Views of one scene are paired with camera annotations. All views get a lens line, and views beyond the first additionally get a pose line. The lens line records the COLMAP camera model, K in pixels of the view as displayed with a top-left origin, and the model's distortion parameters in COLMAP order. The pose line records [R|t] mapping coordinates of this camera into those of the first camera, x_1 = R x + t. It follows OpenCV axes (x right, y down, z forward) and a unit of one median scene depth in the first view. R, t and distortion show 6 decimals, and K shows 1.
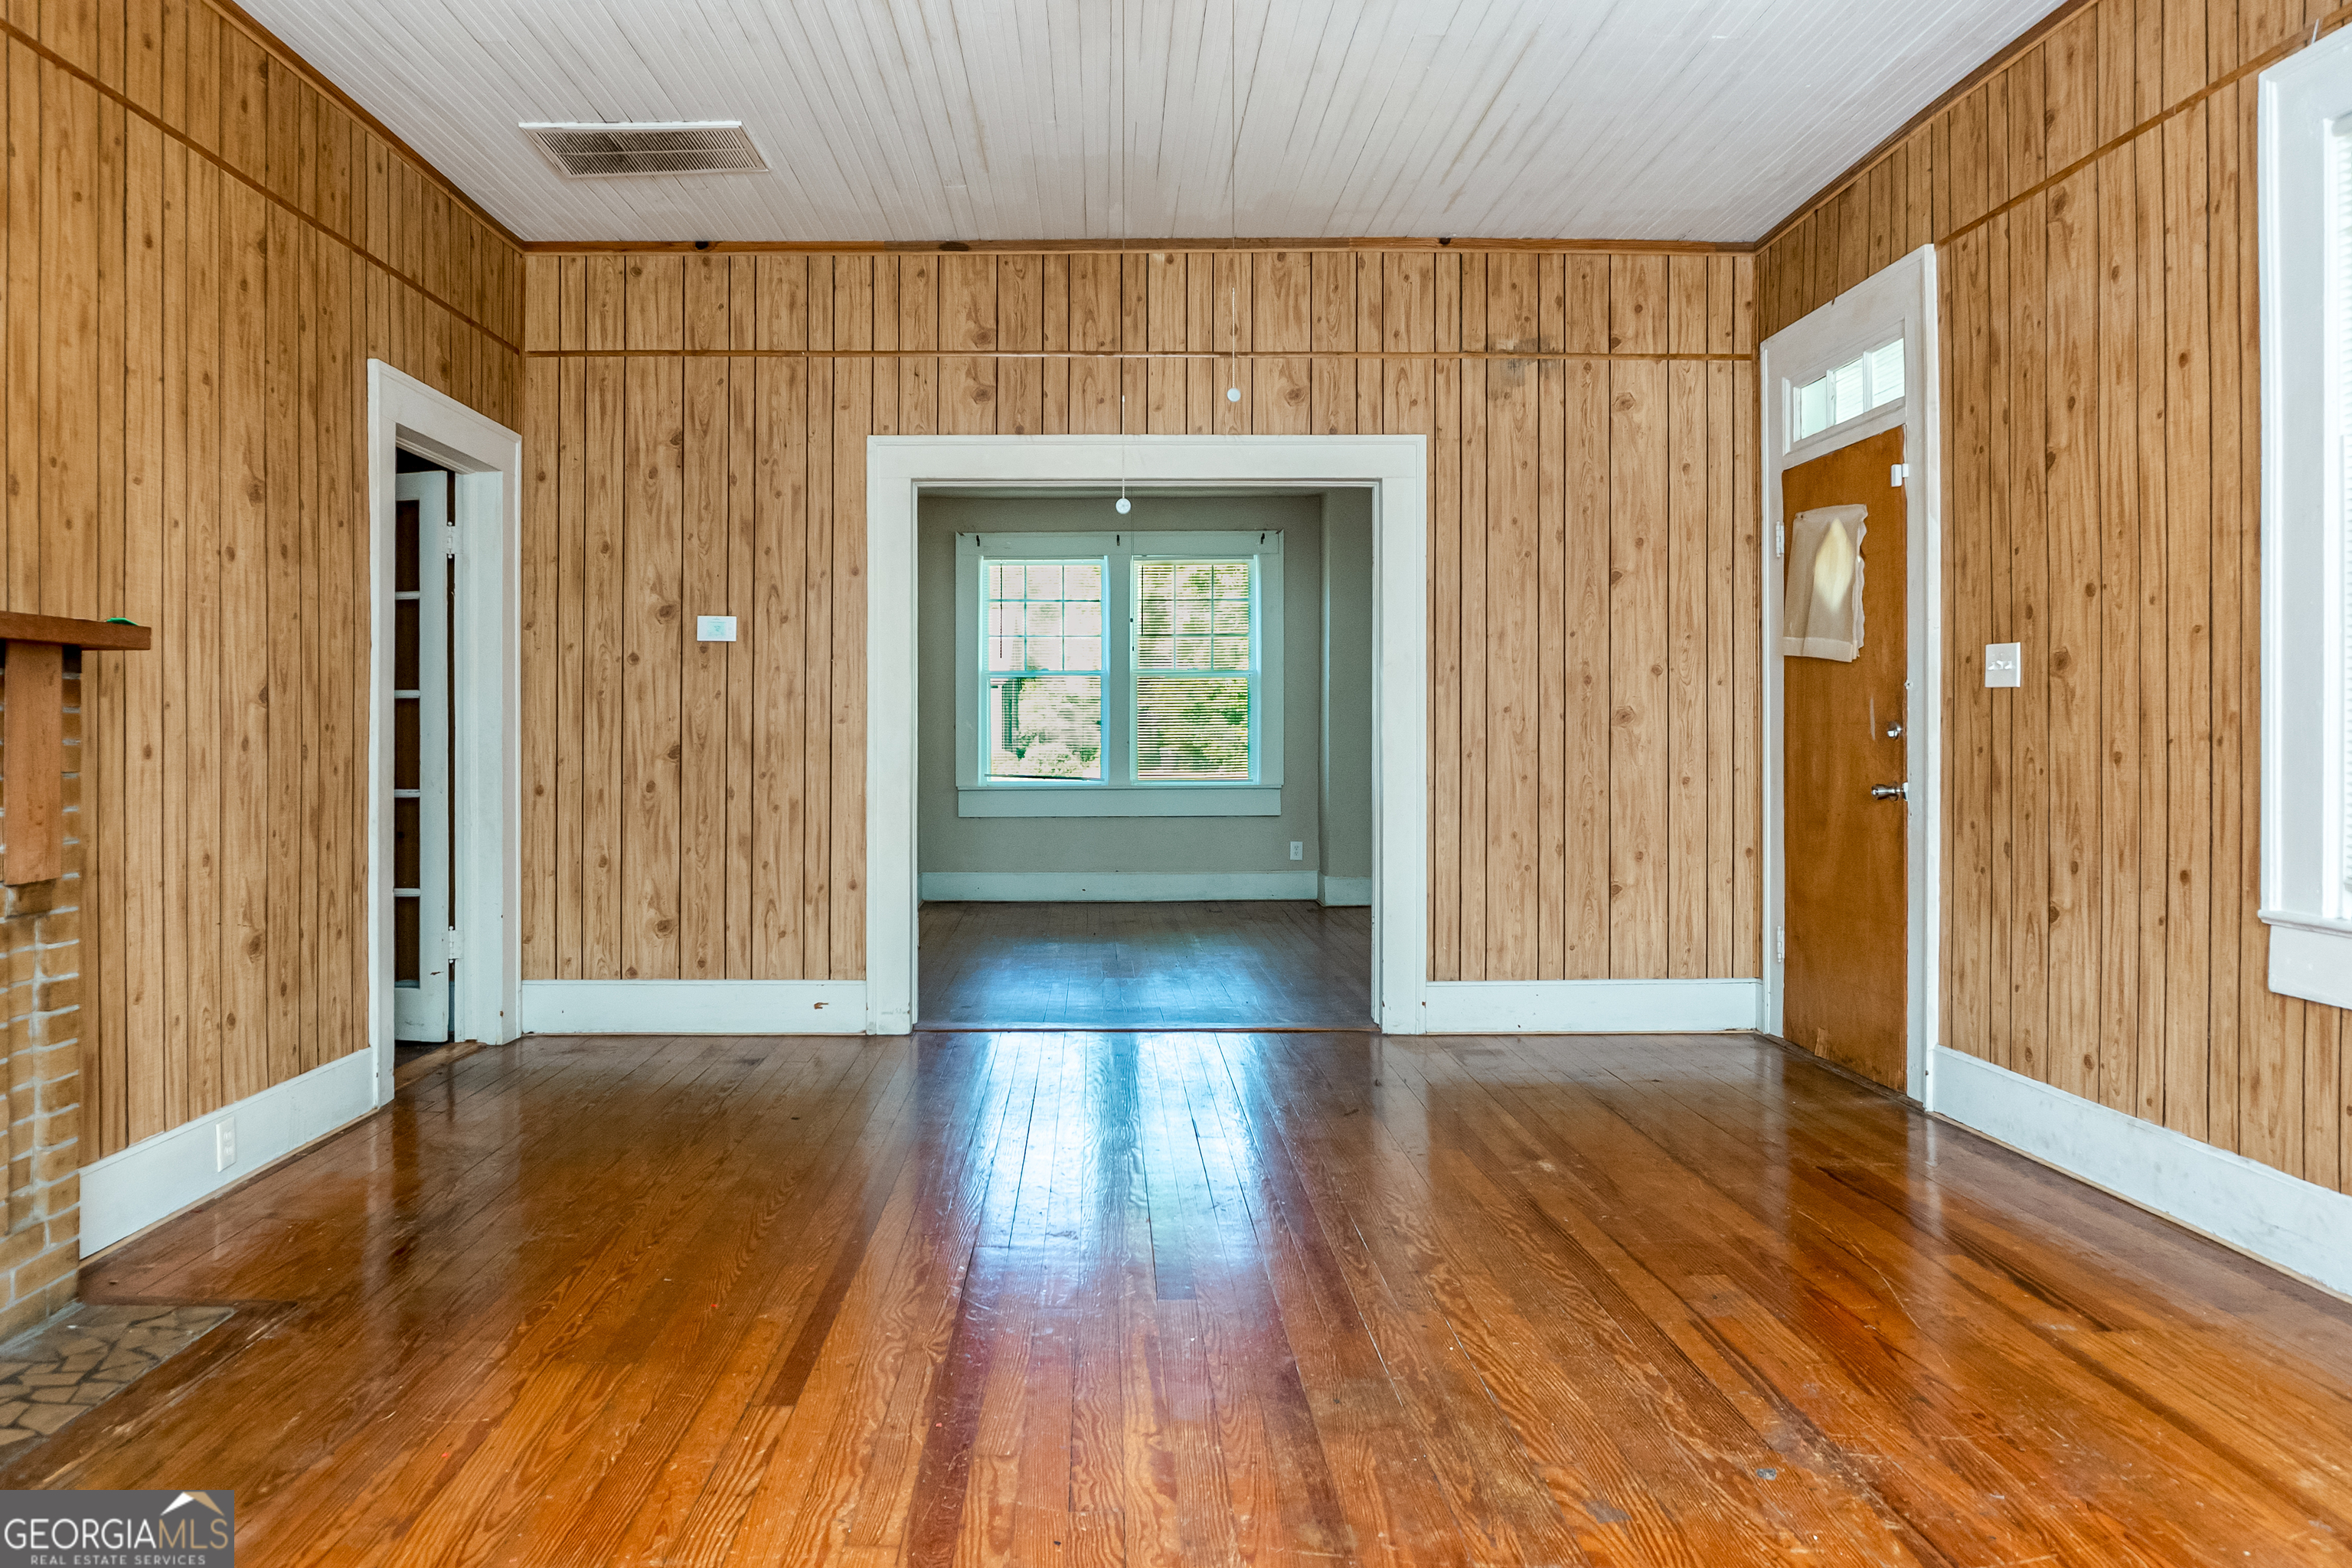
lens RADIAL K [[1593.5, 0, 1098.9], [0, 1593.5, 743.5], [0, 0, 1]] dist [-0.022494, 0.003893]
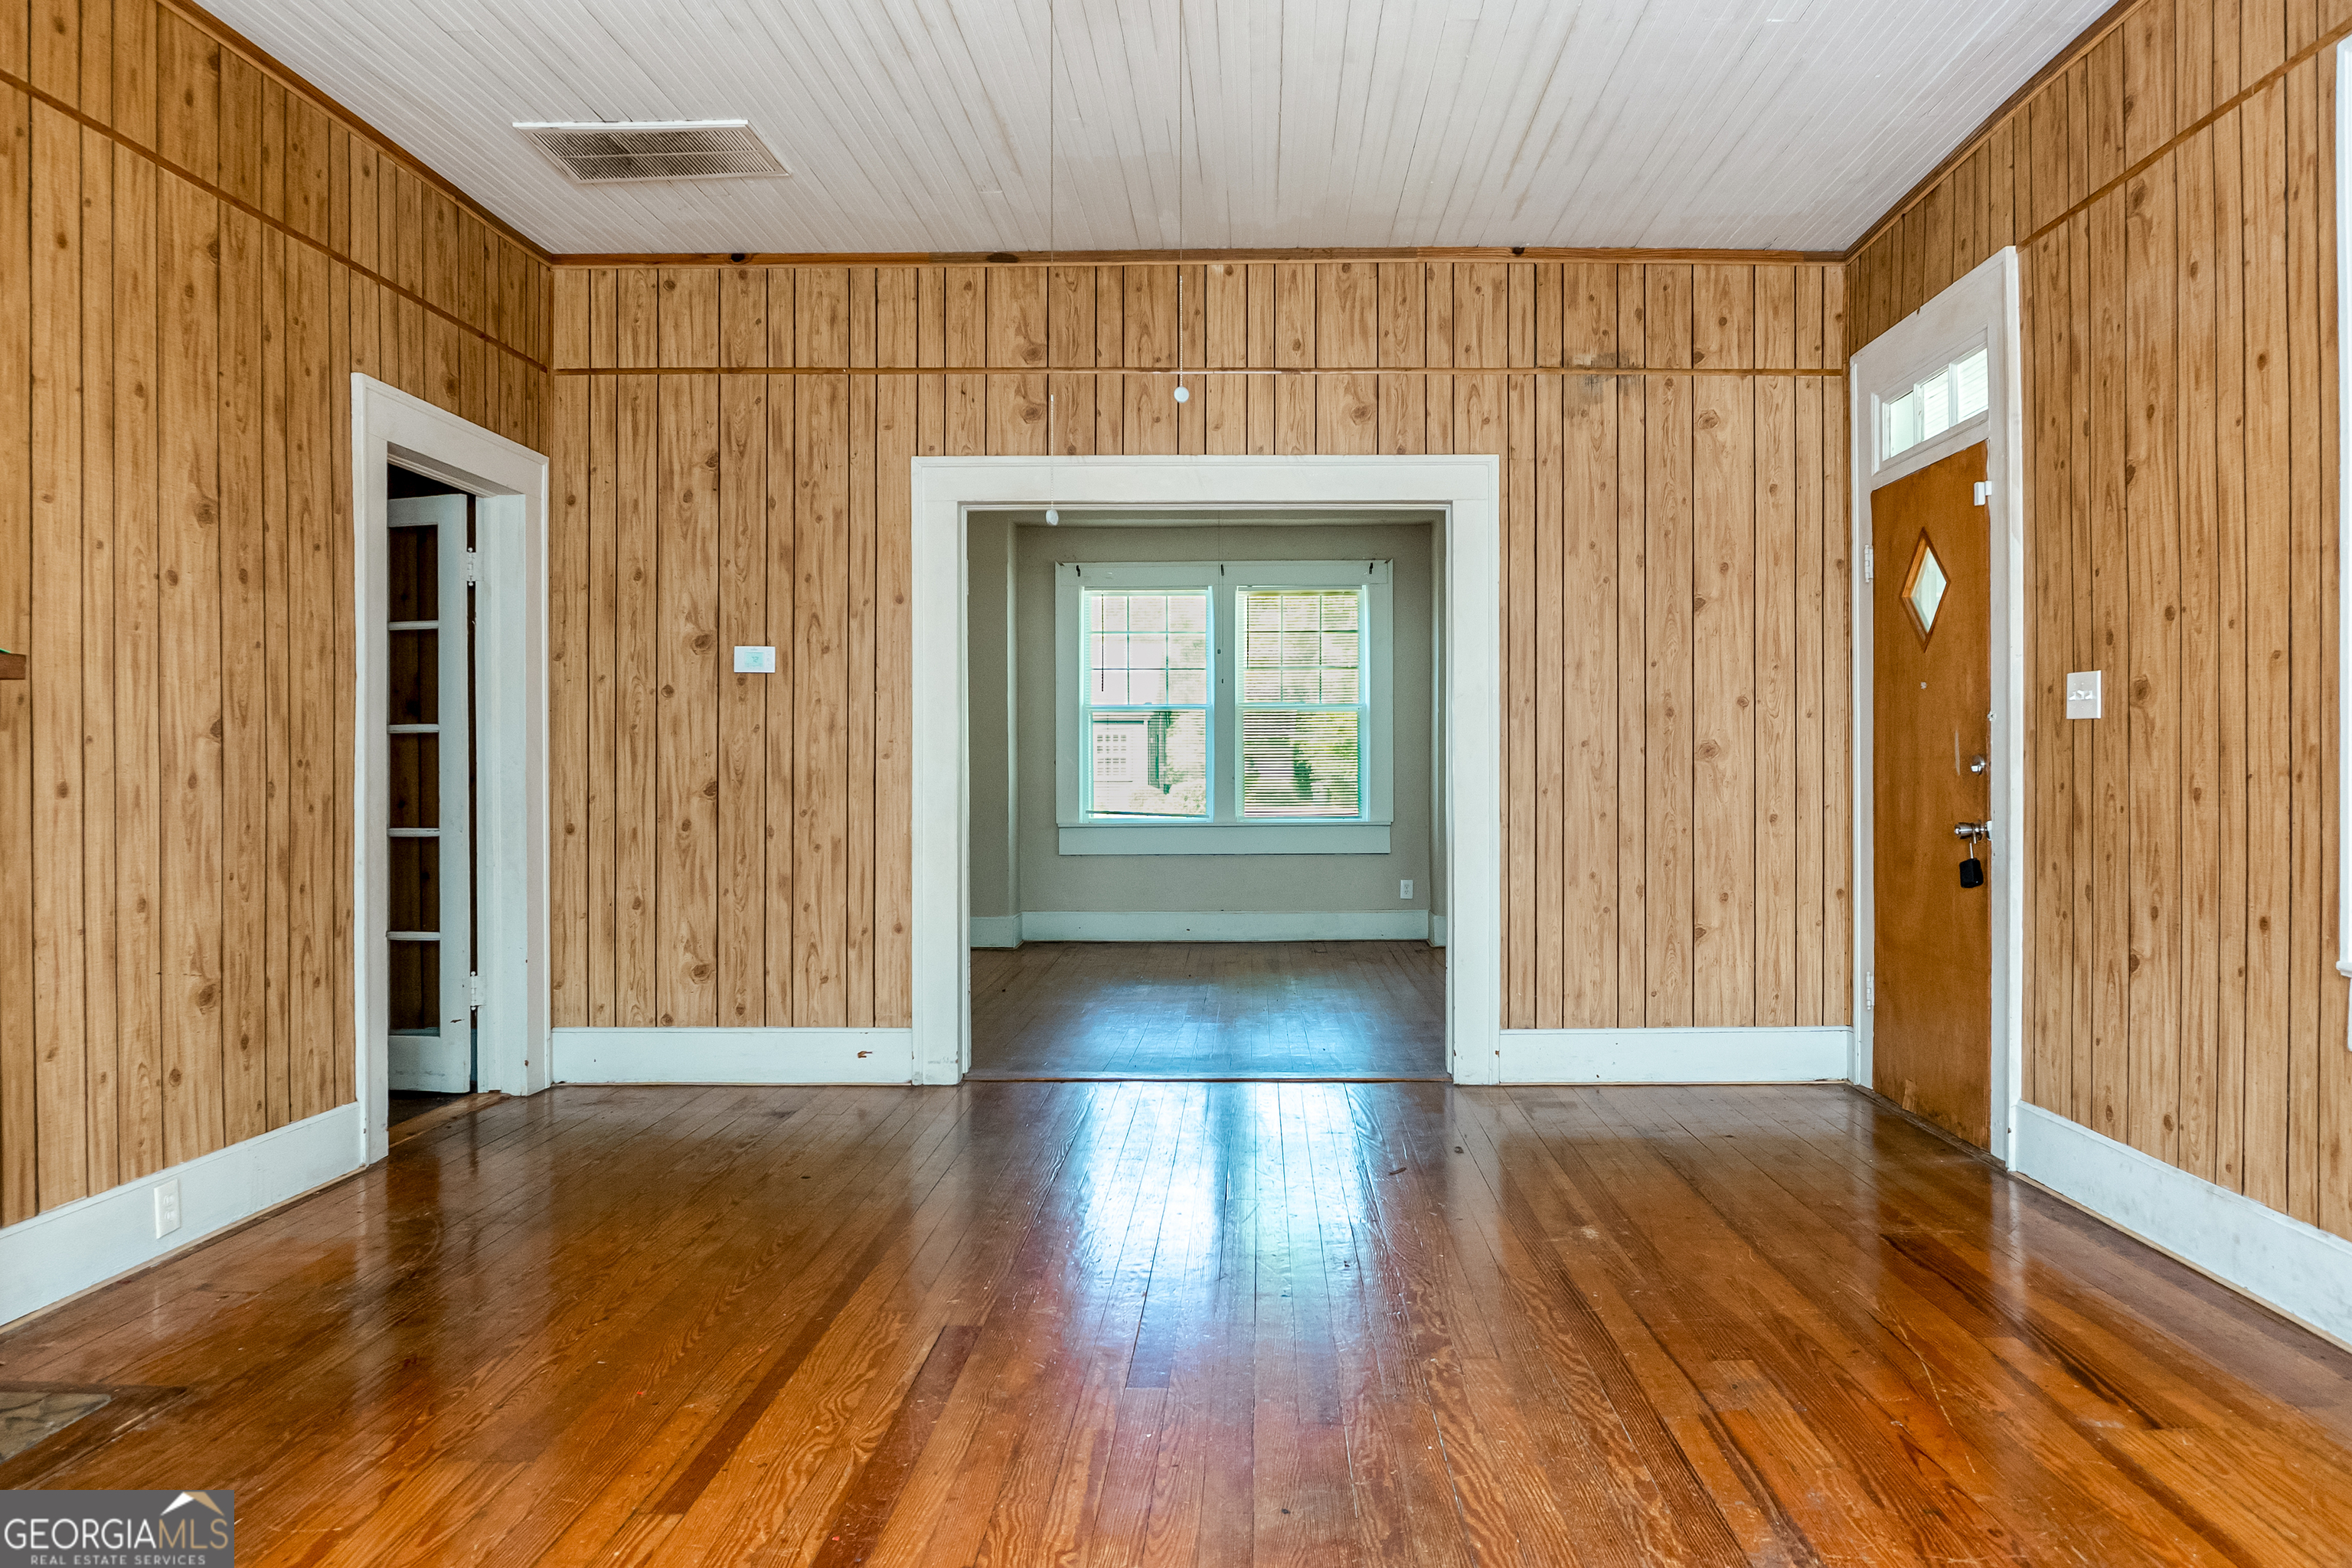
lens RADIAL K [[1593.5, 0, 1251.5], [0, 1593.5, 782.9], [0, 0, 1]] dist [-0.022494, 0.003893]
pose [[0.999989, -0.000790, -0.004630, 0.090952], [0.000802, 0.999996, 0.002569, -0.000572], [0.004628, -0.002573, 0.999986, 0.068471]]
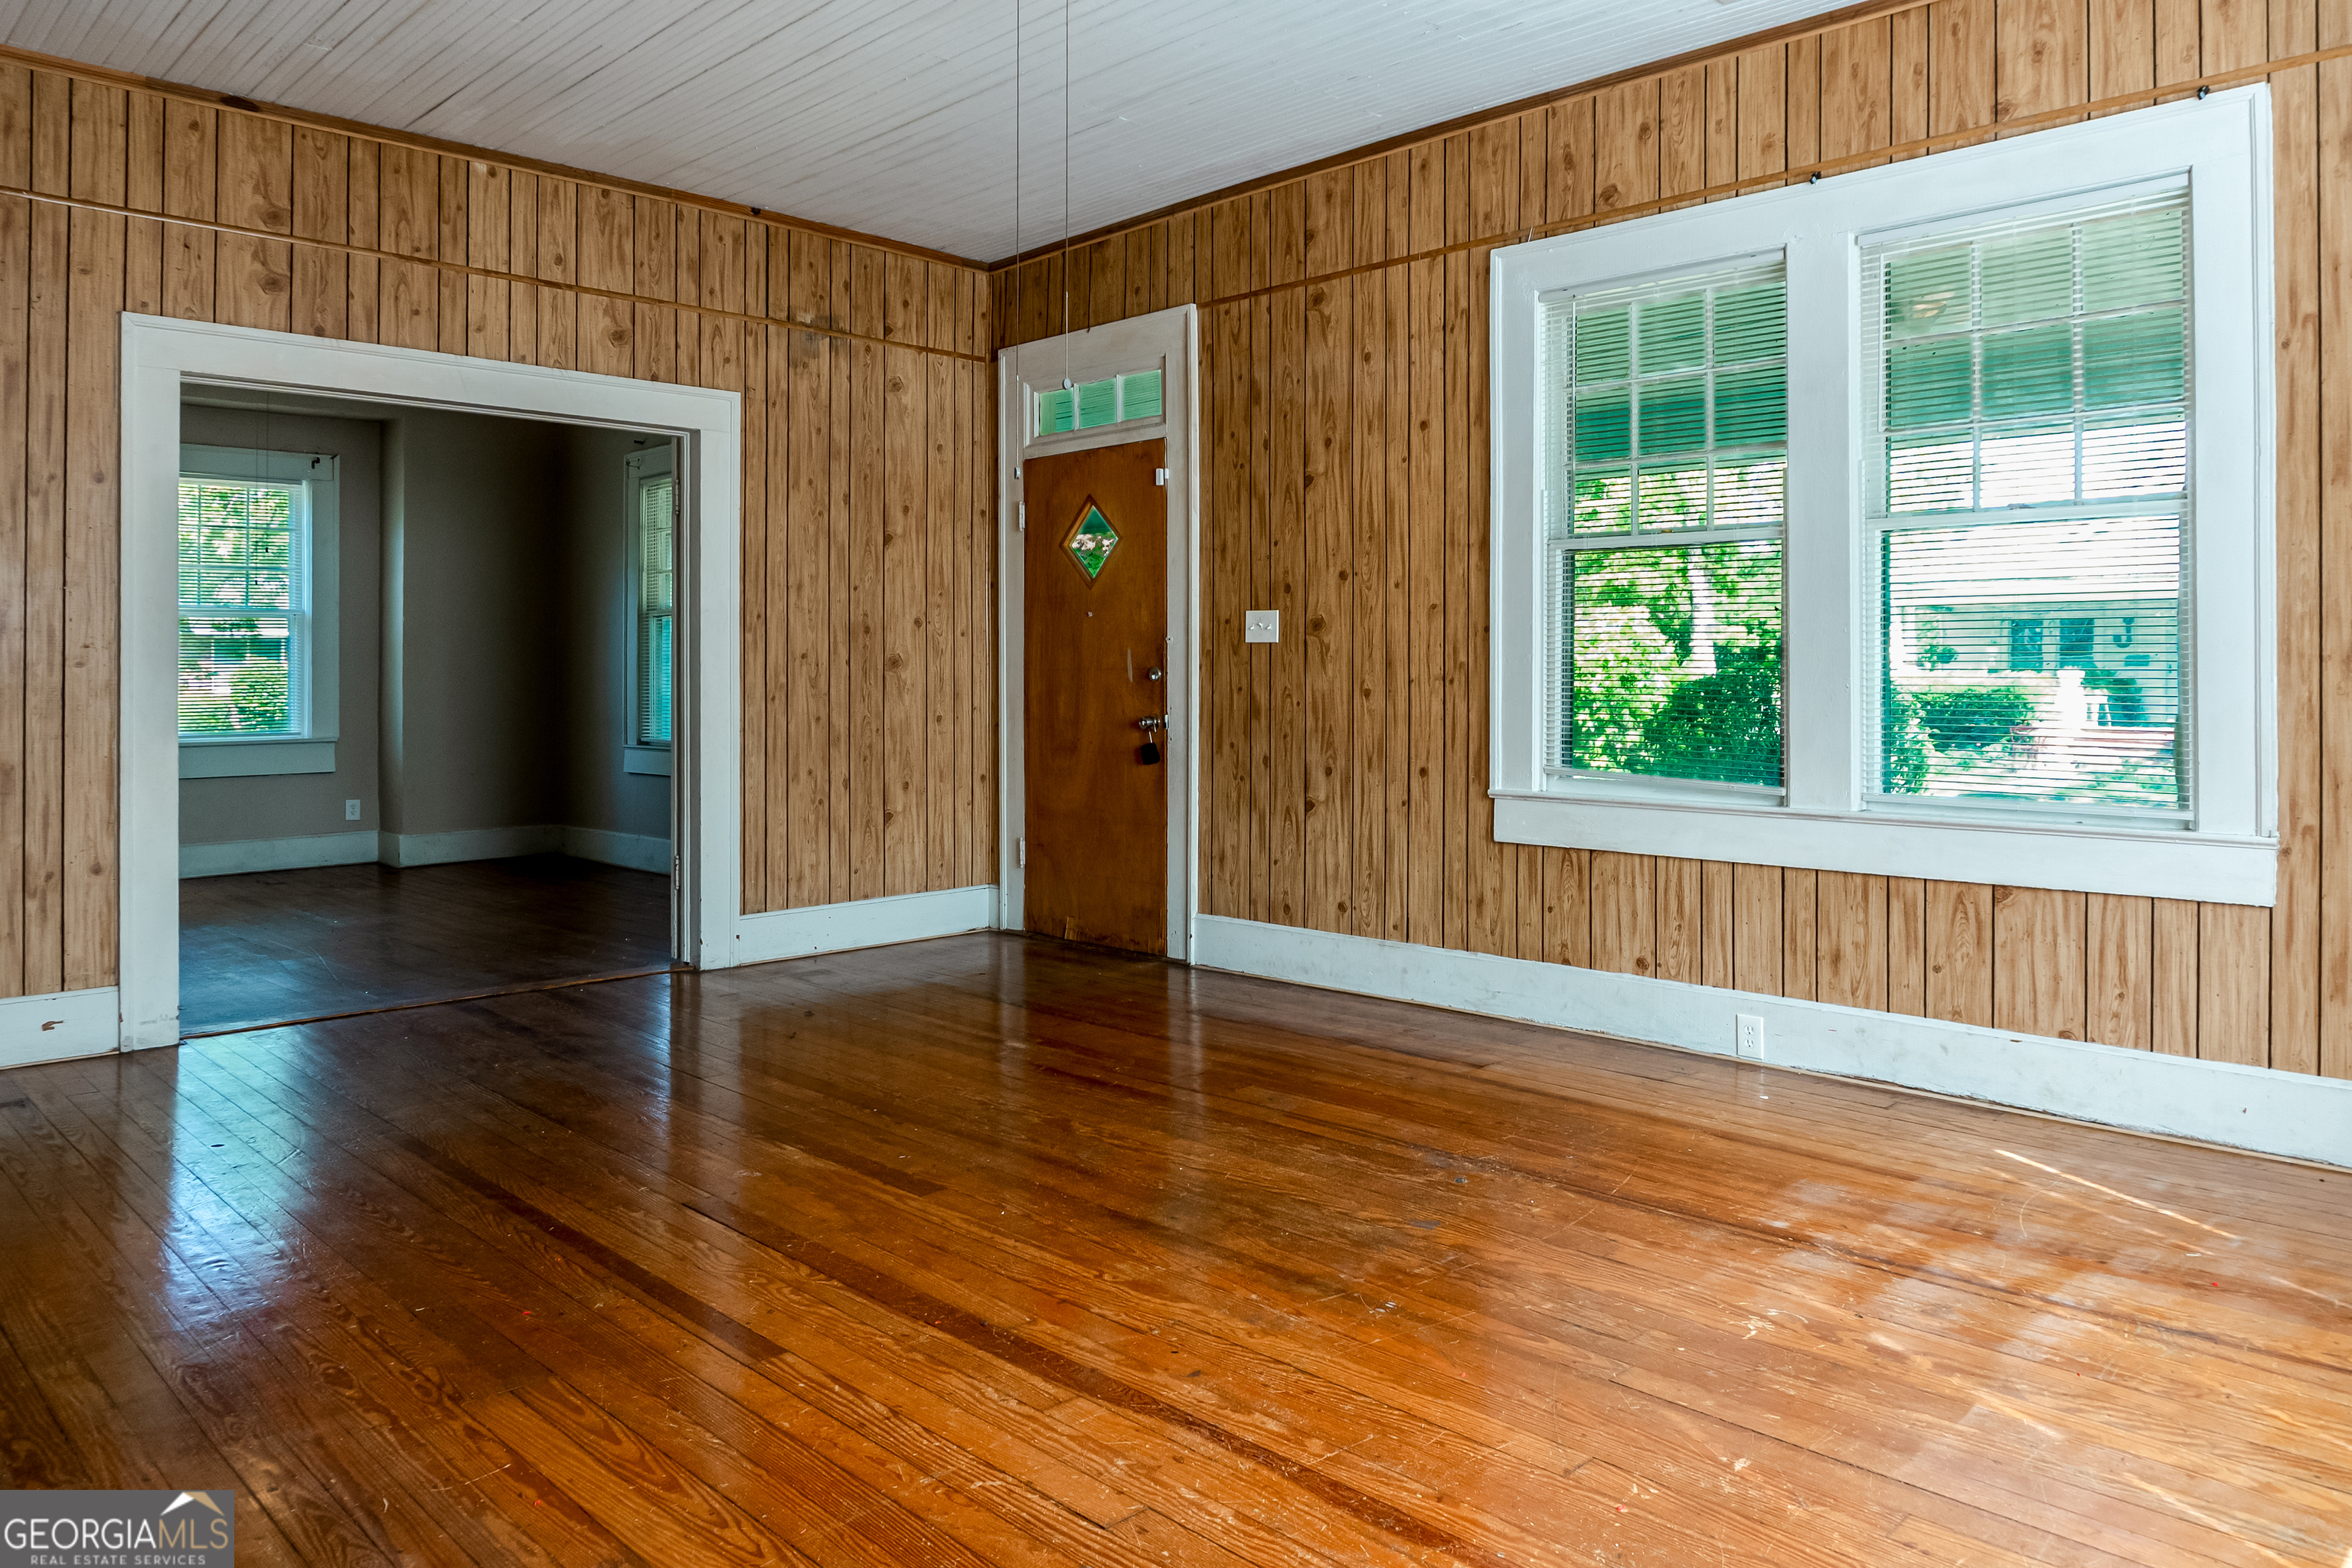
lens RADIAL K [[1593.5, 0, 1170.0], [0, 1593.5, 690.1], [0, 0, 1]] dist [-0.022494, 0.003893]
pose [[0.715181, -0.007432, 0.698899, -0.474871], [0.007124, 0.999969, 0.003344, 0.000144], [-0.698903, 0.002588, 0.715212, 0.079446]]
